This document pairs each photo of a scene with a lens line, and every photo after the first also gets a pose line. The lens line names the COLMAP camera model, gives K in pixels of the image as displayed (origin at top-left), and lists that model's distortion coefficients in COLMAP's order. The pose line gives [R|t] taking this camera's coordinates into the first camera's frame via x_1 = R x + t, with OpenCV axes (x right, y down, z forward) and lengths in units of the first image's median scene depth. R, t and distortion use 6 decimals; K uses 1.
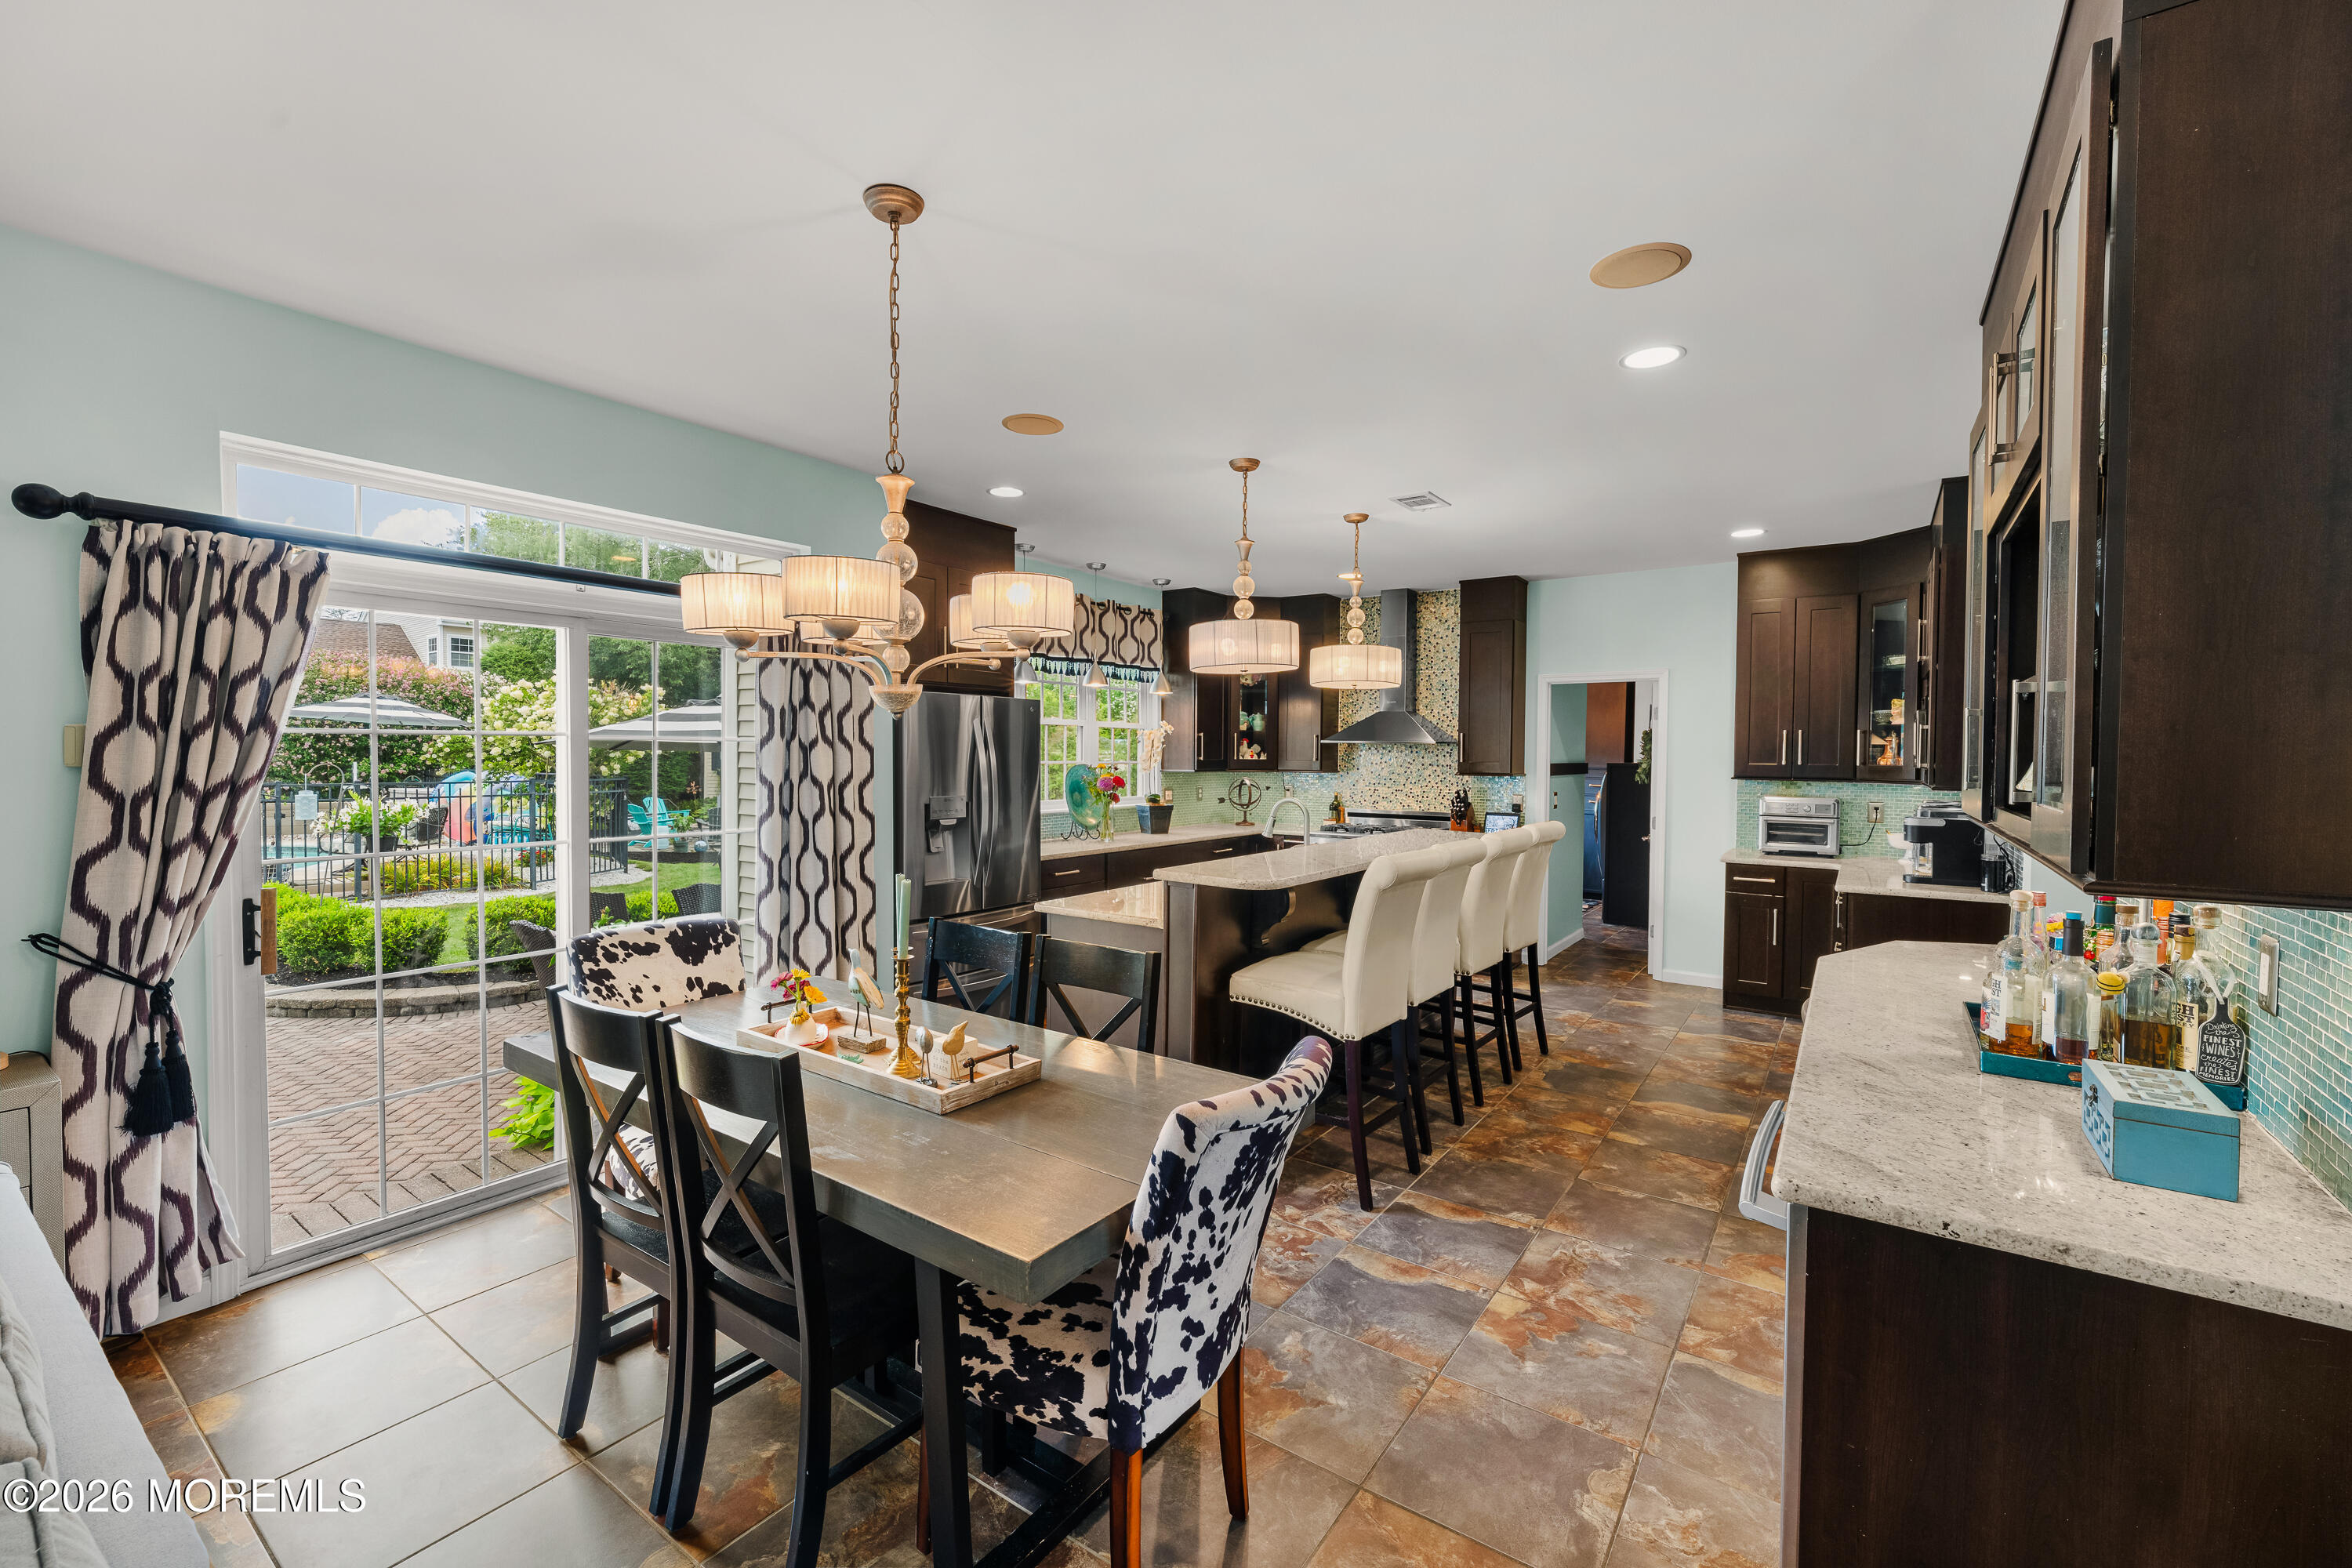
lens RADIAL K [[982.1, 0, 1169.6], [0, 982.1, 773.0], [0, 0, 1]] dist [-0.001278, 0.000123]
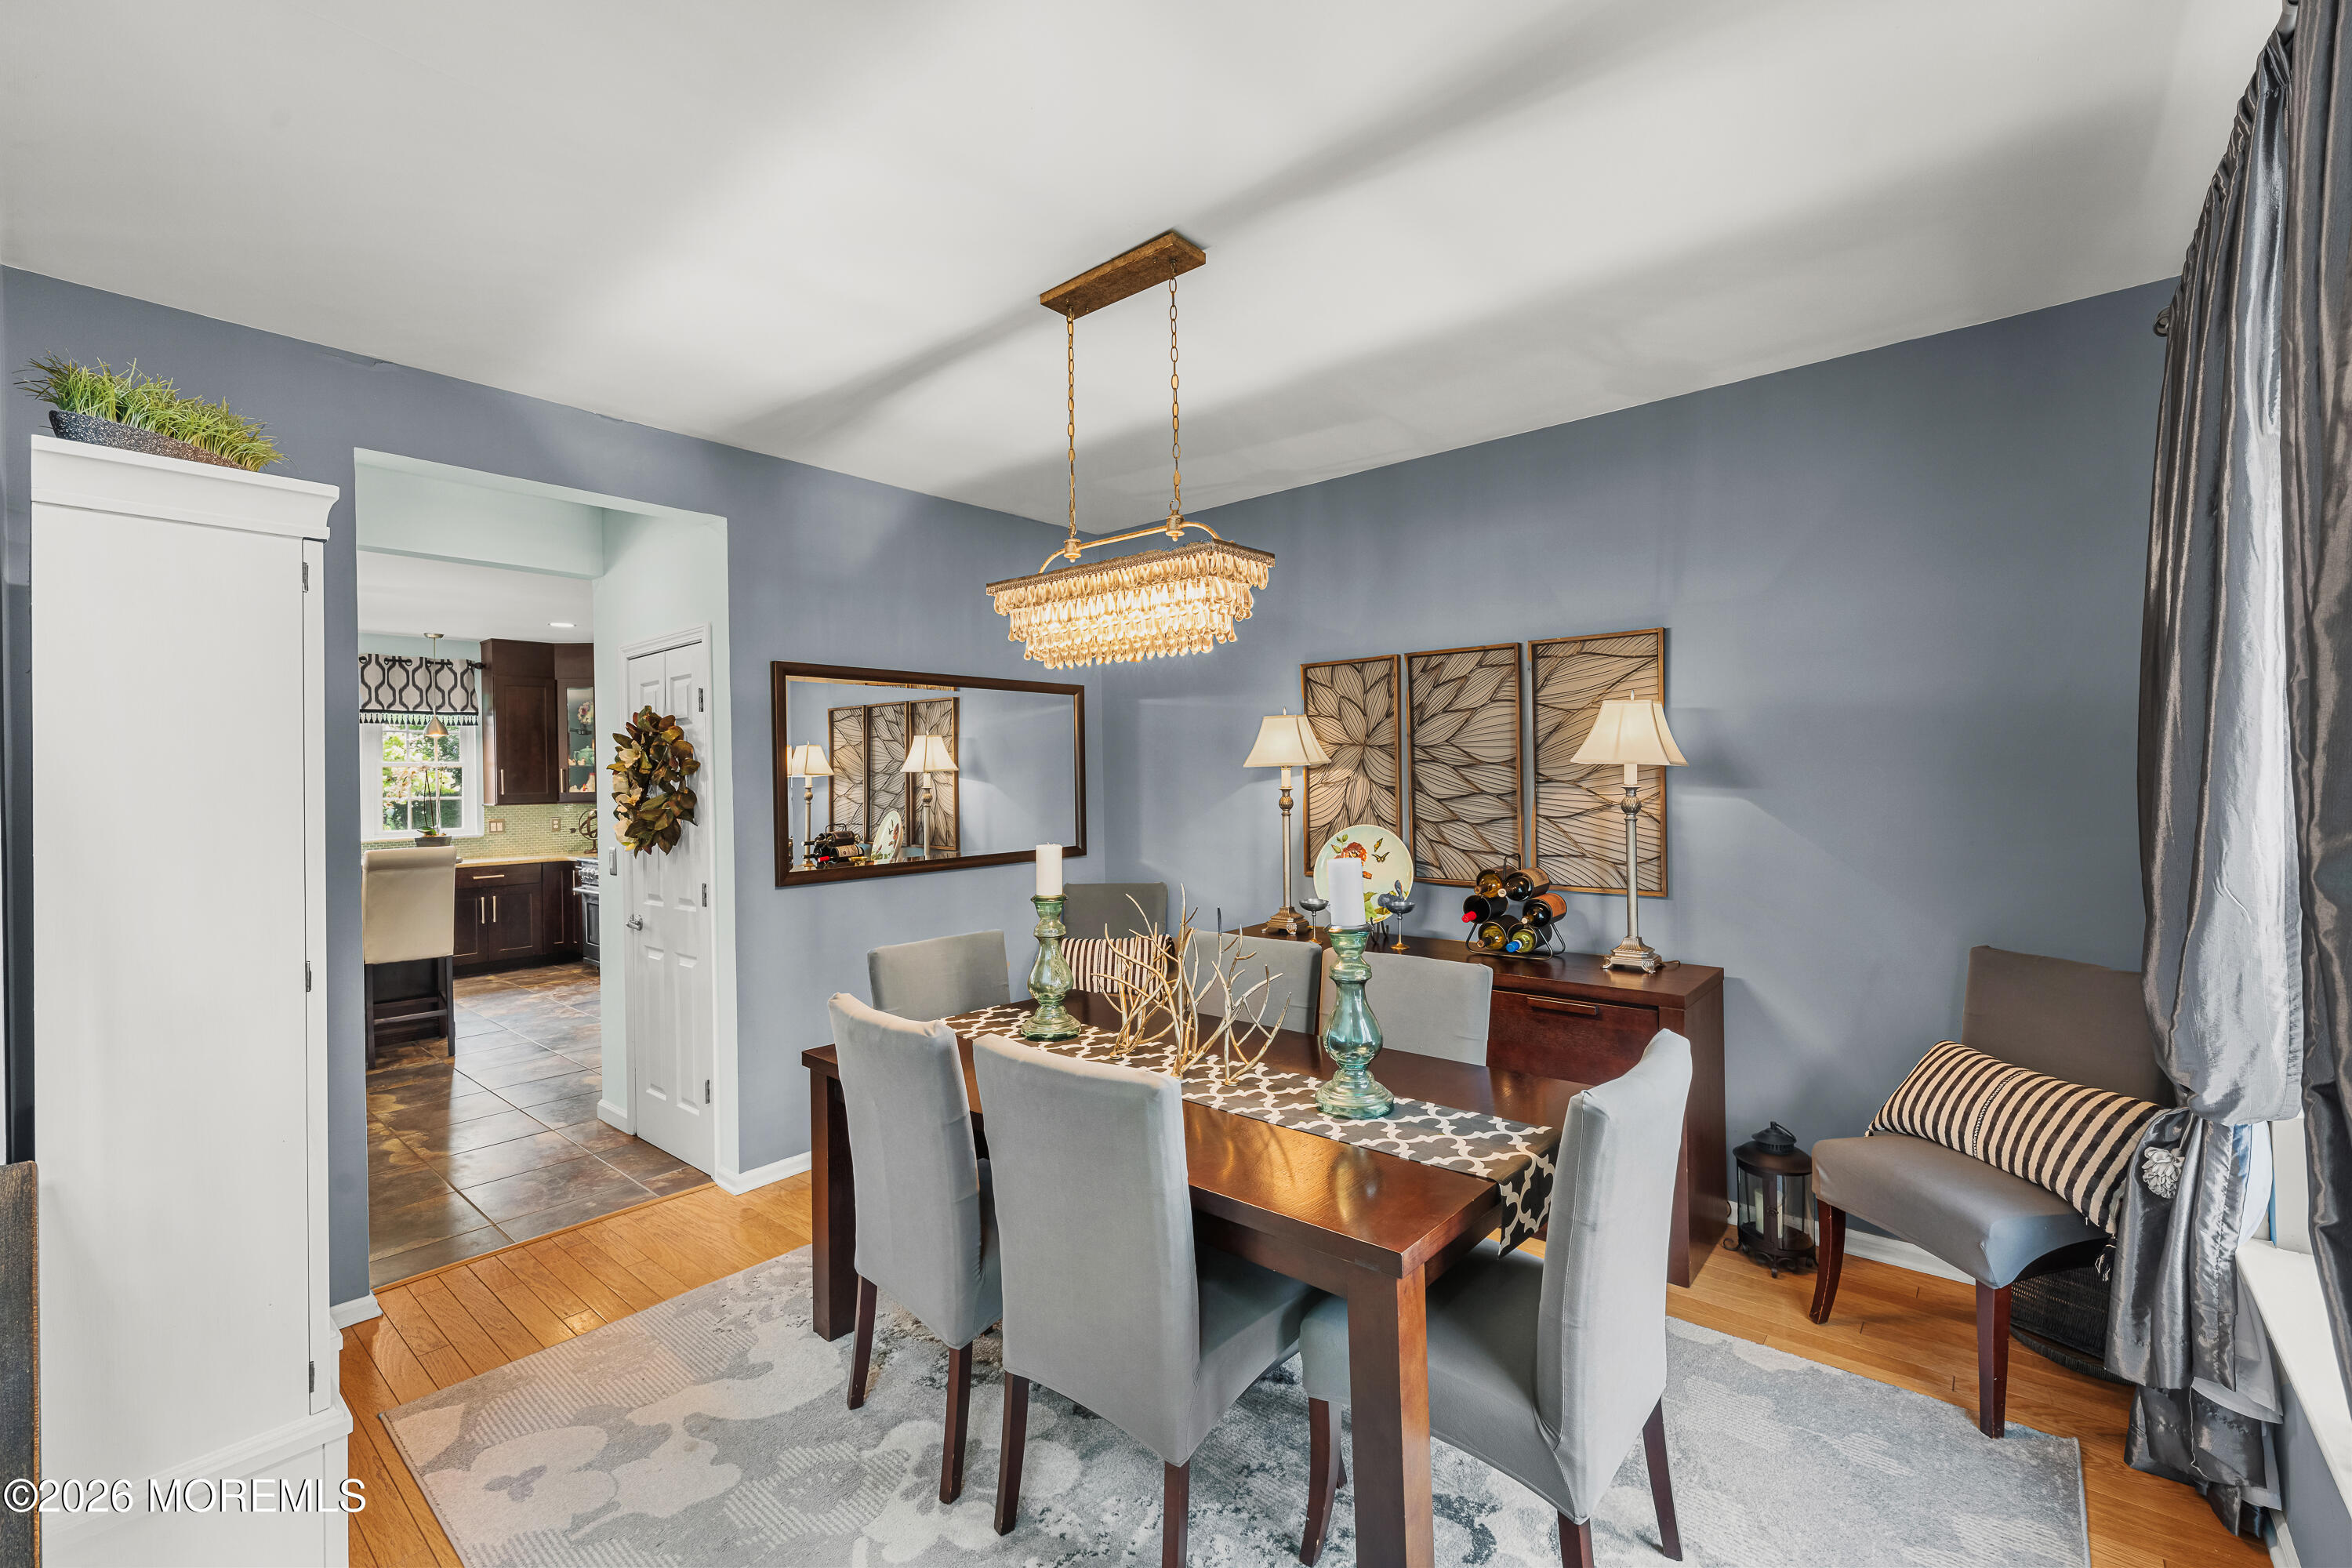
lens RADIAL K [[982.1, 0, 1169.6], [0, 982.1, 773.0], [0, 0, 1]] dist [-0.001278, 0.000123]
pose [[0.995823, -0.026502, -0.087378, 1.602657], [0.024336, 0.999372, -0.025763, 0.017113], [0.088006, 0.023529, 0.995842, -0.053836]]
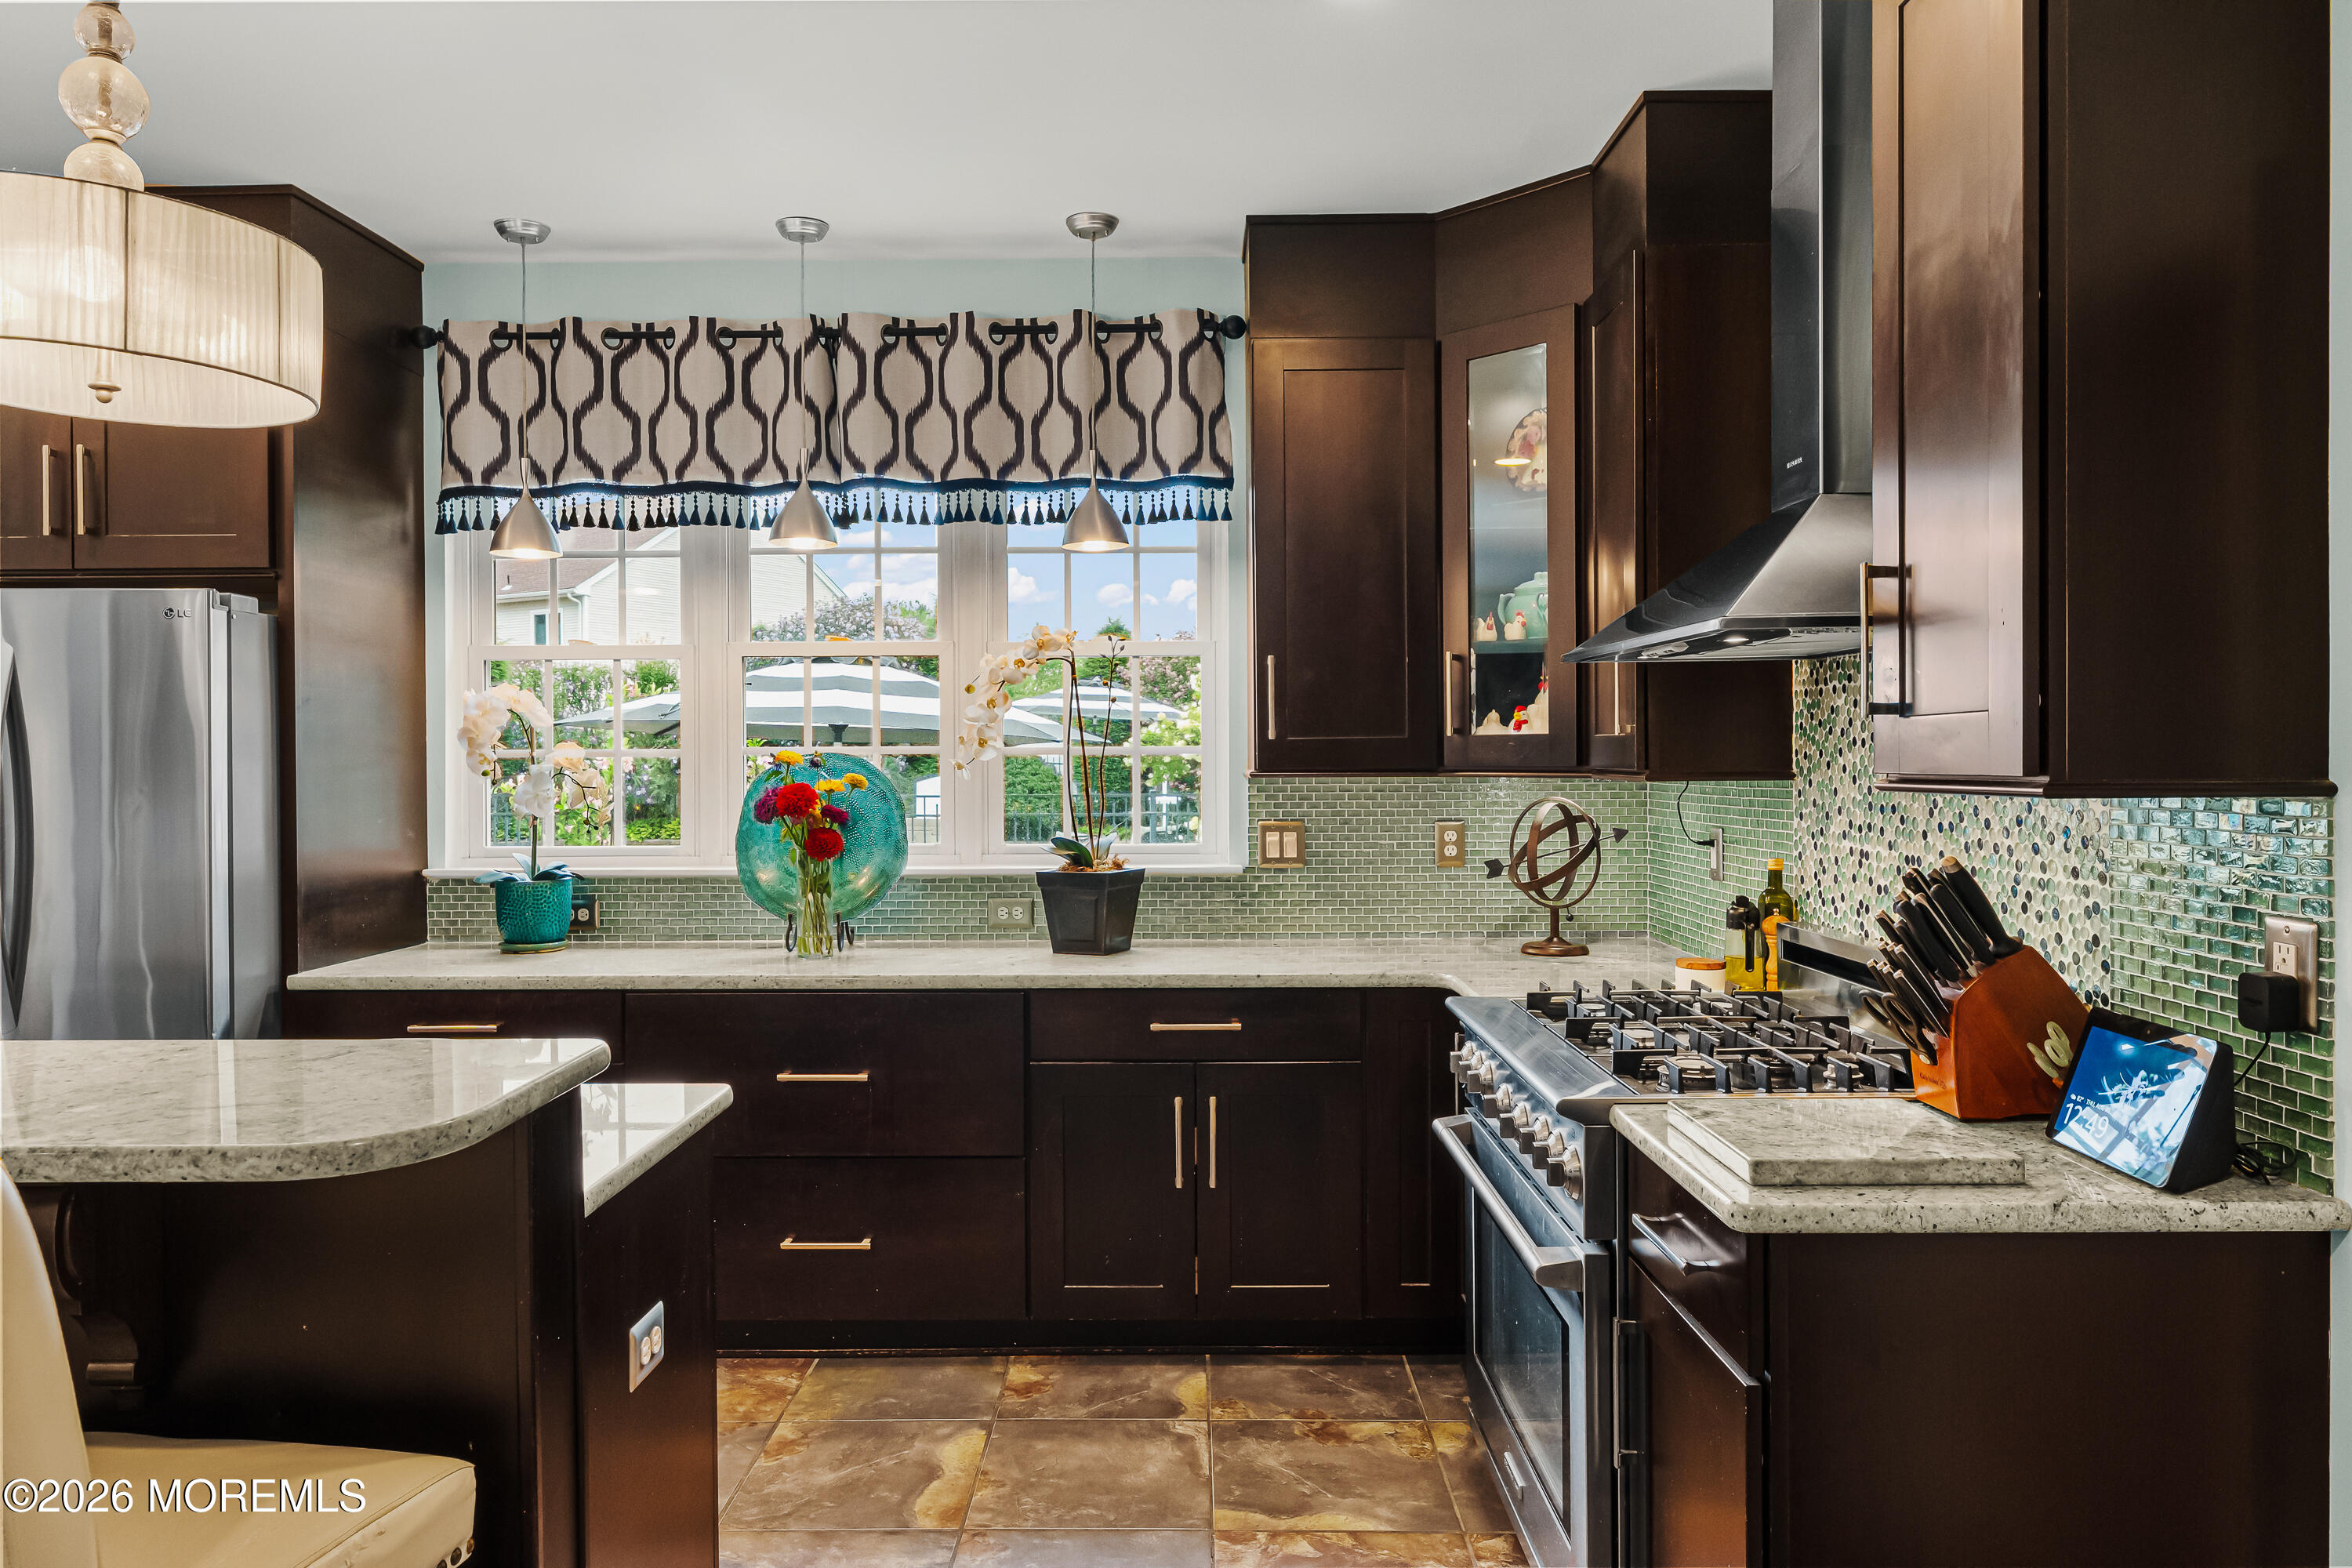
lens RADIAL K [[1553.6, 0, 1177.6], [0, 1553.6, 776.1], [0, 0, 1]] dist [-0.000601, 0.002797]
pose [[0.574698, -0.001099, -0.818365, 0.799681], [-0.006932, 0.999957, -0.006211, 0.003899], [0.818336, 0.009243, 0.574665, 1.246596]]
